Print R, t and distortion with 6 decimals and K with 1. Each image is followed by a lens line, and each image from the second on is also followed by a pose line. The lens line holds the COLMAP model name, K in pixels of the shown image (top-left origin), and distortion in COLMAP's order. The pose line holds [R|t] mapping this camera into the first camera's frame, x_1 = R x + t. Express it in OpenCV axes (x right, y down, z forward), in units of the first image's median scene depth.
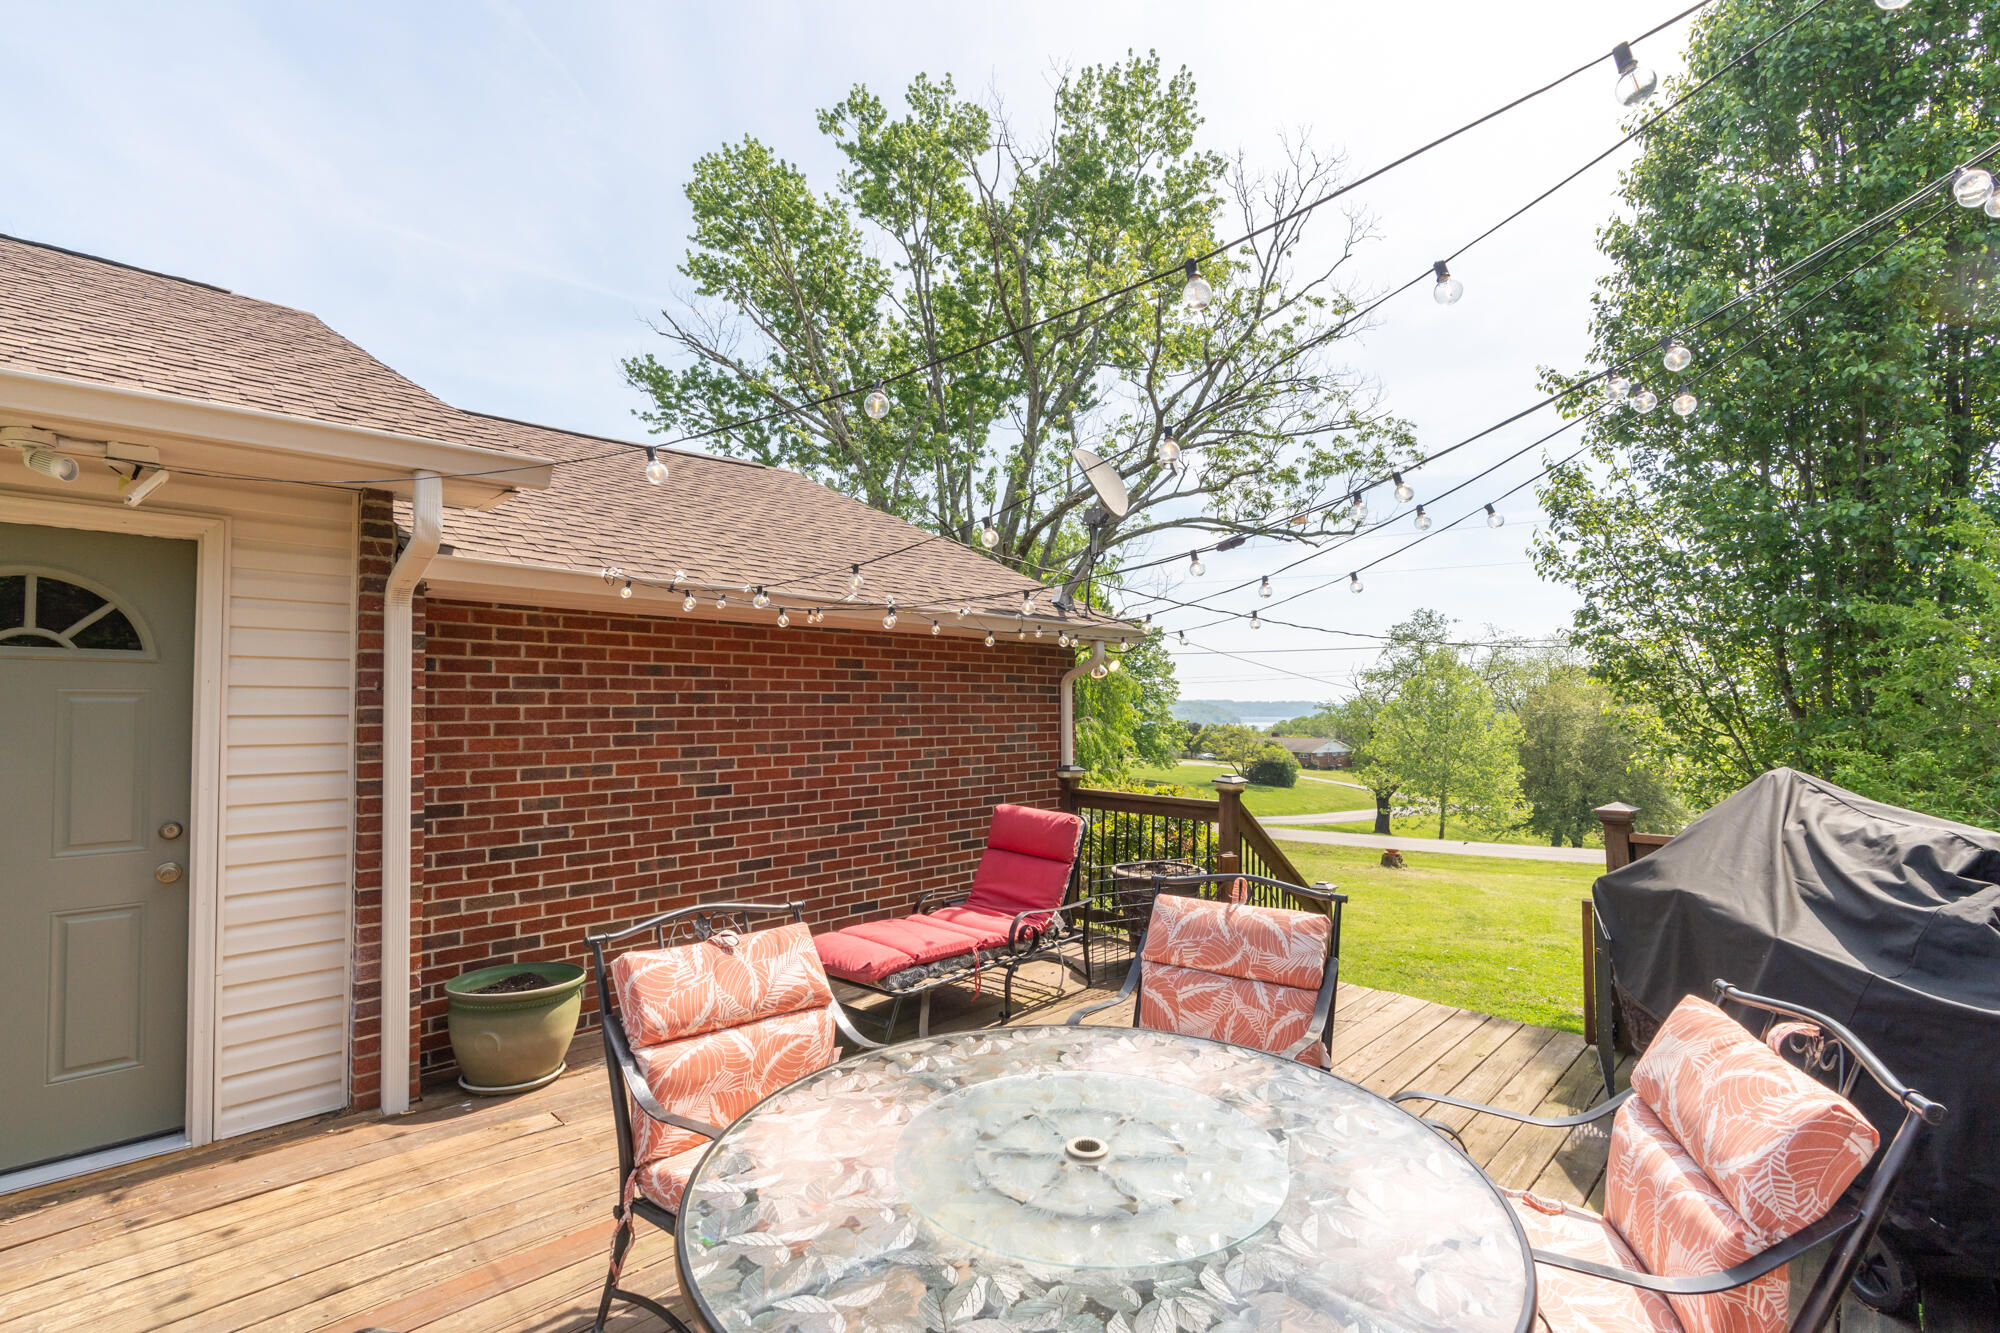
lens RADIAL K [[891.9, 0, 995.6], [0, 891.9, 673.6], [0, 0, 1]] dist [-0.017434, -0.001125]
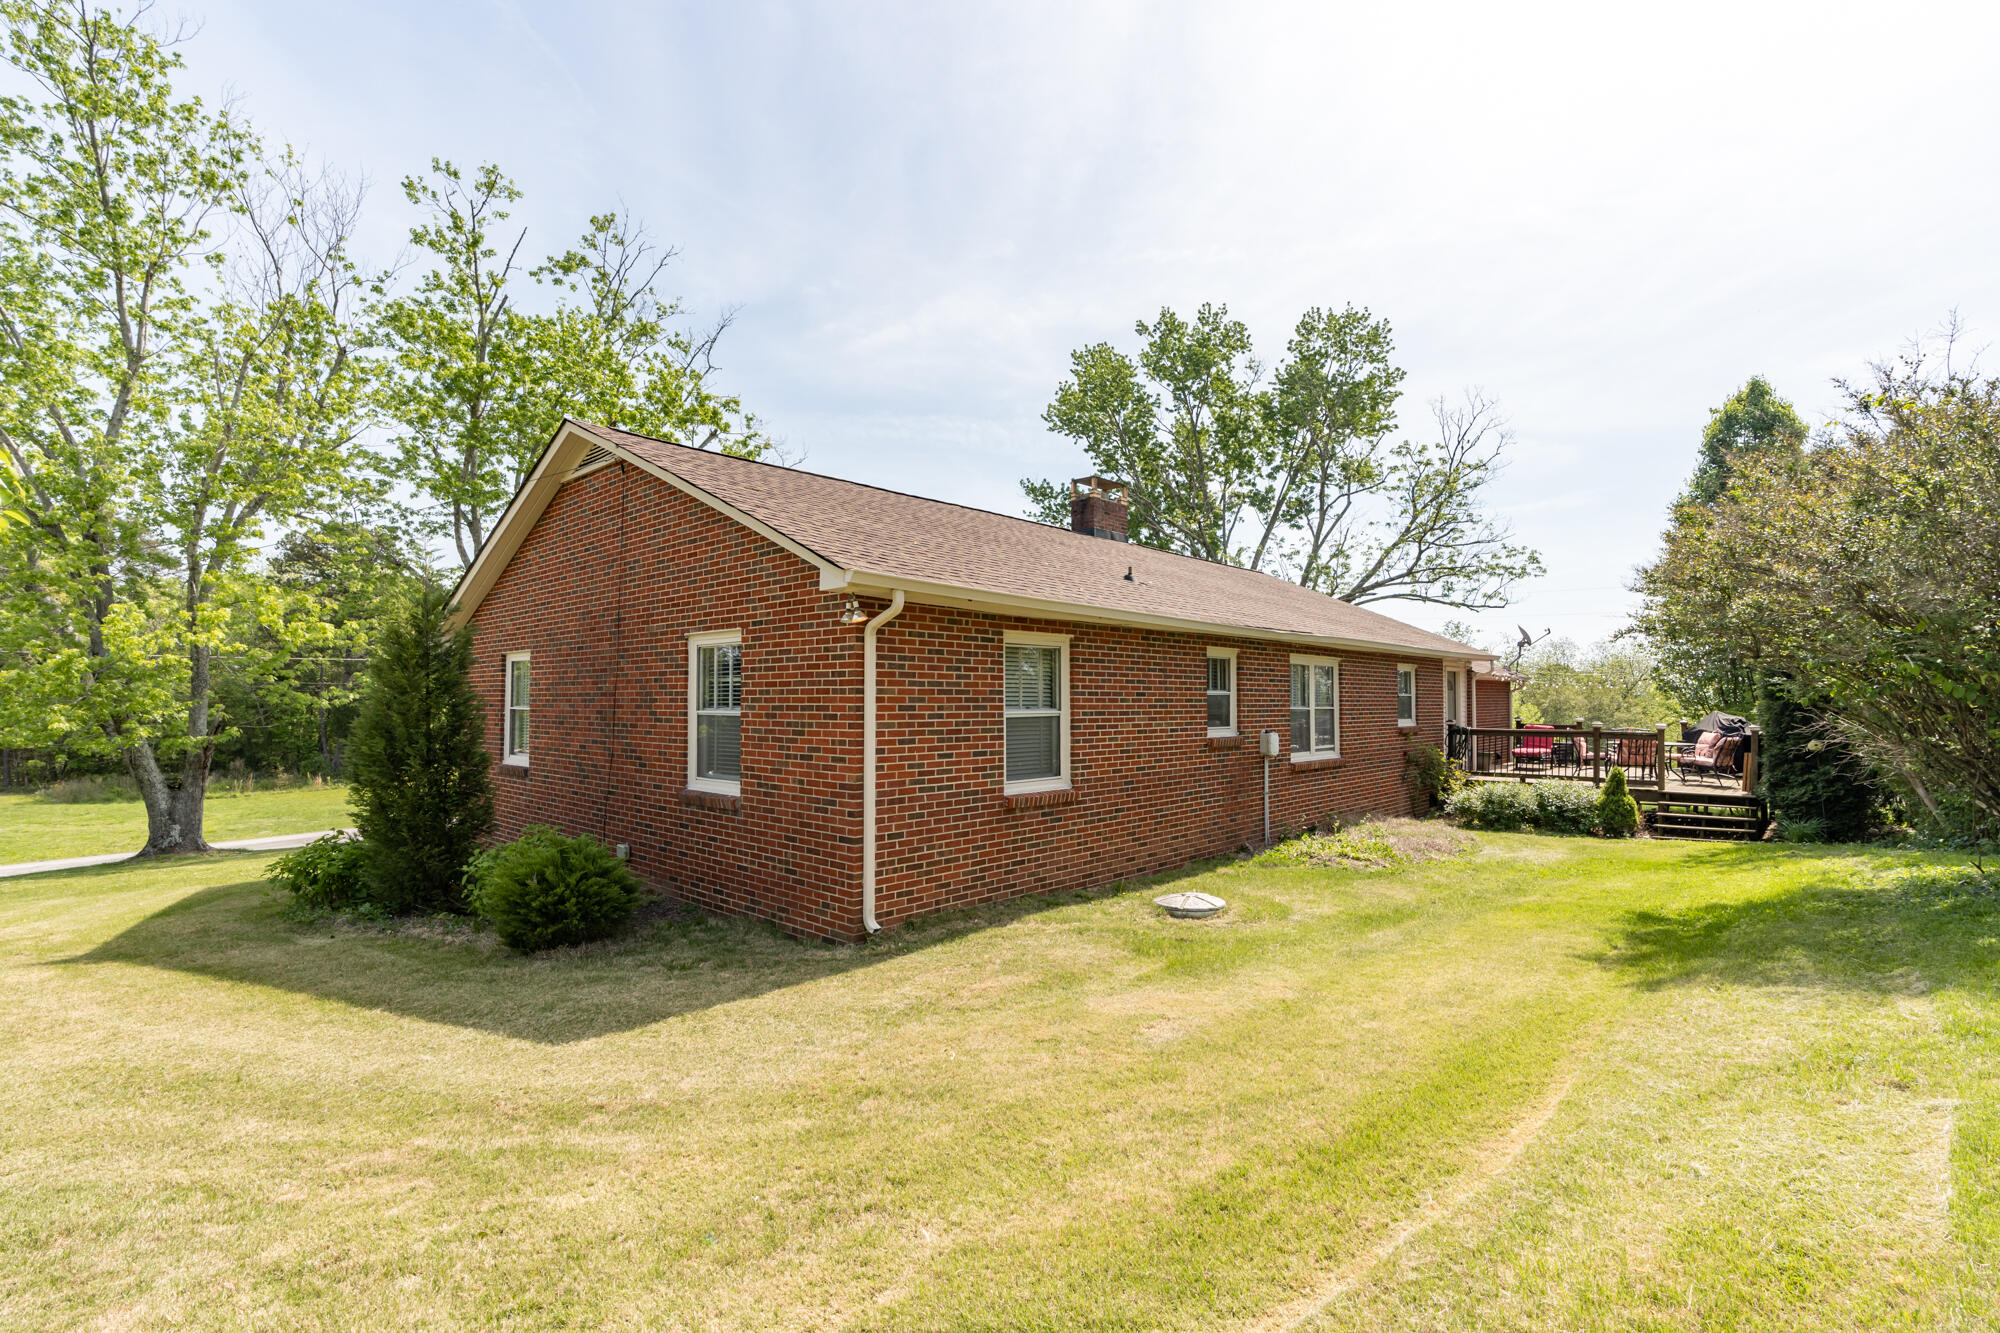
lens RADIAL K [[891.9, 0, 1001.3], [0, 891.9, 671.5], [0, 0, 1]] dist [-0.017434, -0.001125]
pose [[0.999570, 0.001451, 0.029290, -0.532630], [-0.001589, 0.999988, 0.004683, -0.023570], [-0.029283, -0.004728, 0.999560, -0.624144]]
